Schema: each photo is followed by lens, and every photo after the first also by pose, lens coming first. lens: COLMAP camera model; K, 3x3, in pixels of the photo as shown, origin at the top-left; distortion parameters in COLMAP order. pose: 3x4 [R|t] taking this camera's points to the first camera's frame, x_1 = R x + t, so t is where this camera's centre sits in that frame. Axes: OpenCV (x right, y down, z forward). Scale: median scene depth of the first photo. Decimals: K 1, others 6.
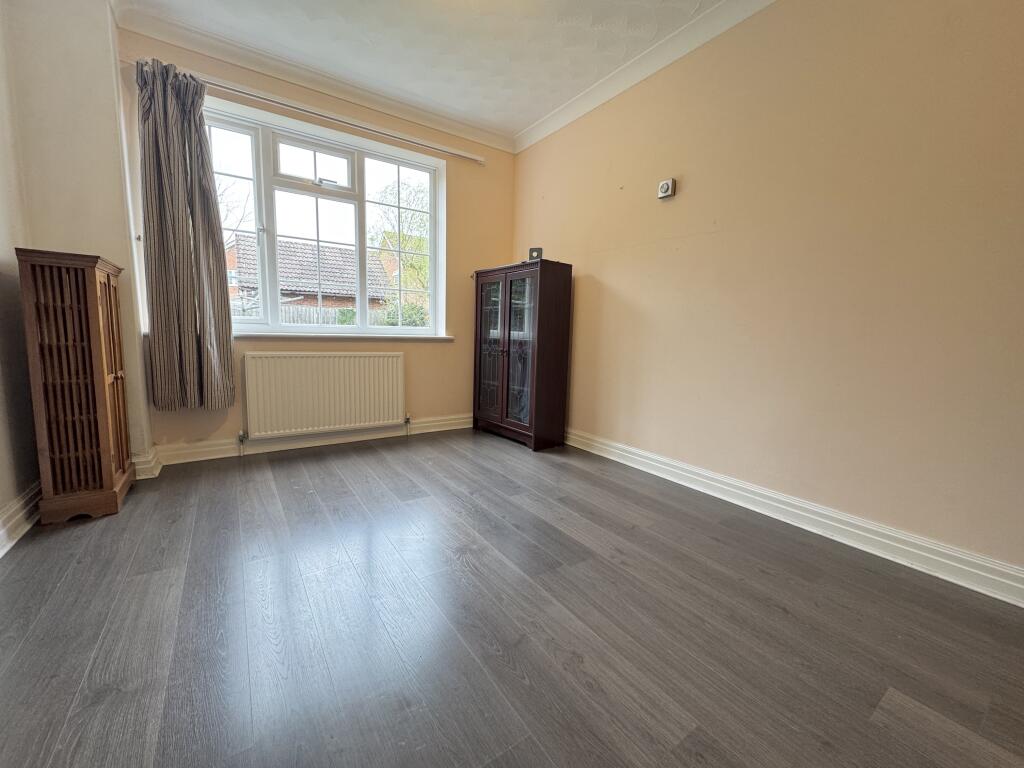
lens RADIAL K [[409.7, 0, 506.5], [0, 409.7, 383.3], [0, 0, 1]] dist [-0.002314, -0.000104]
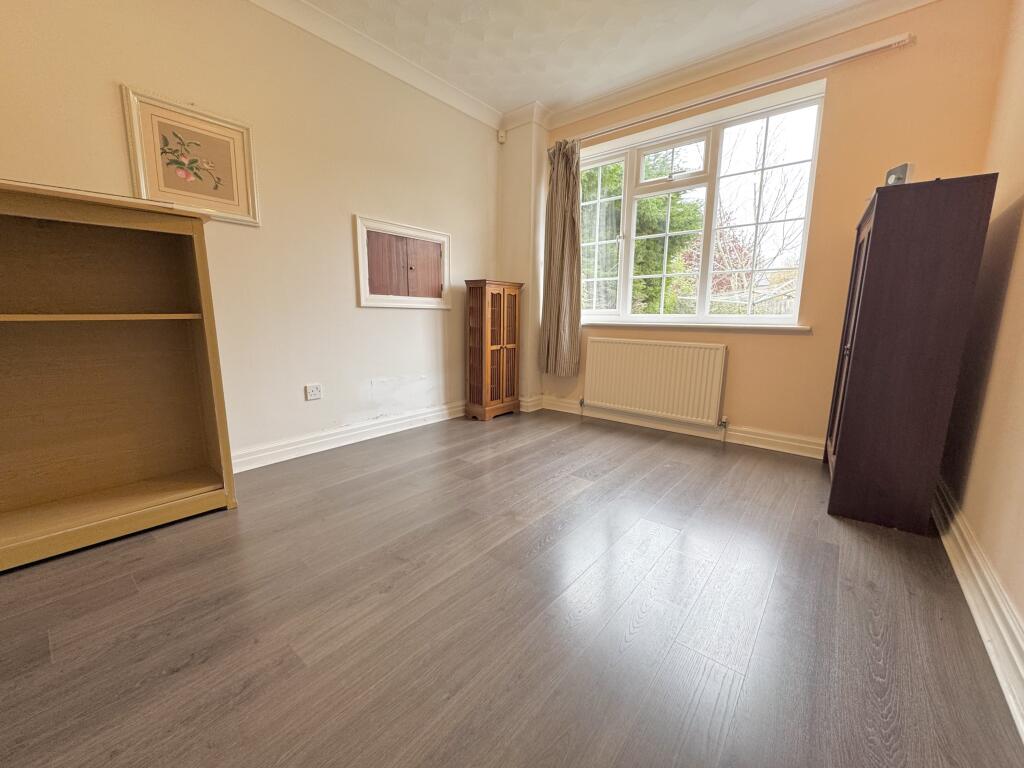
lens RADIAL K [[409.7, 0, 510.6], [0, 409.7, 383.0], [0, 0, 1]] dist [-0.002314, -0.000104]
pose [[0.278275, 0.130882, -0.951542, 0.532490], [-0.123788, 0.987298, 0.099599, -0.030073], [0.952491, 0.090073, 0.290942, 0.385659]]
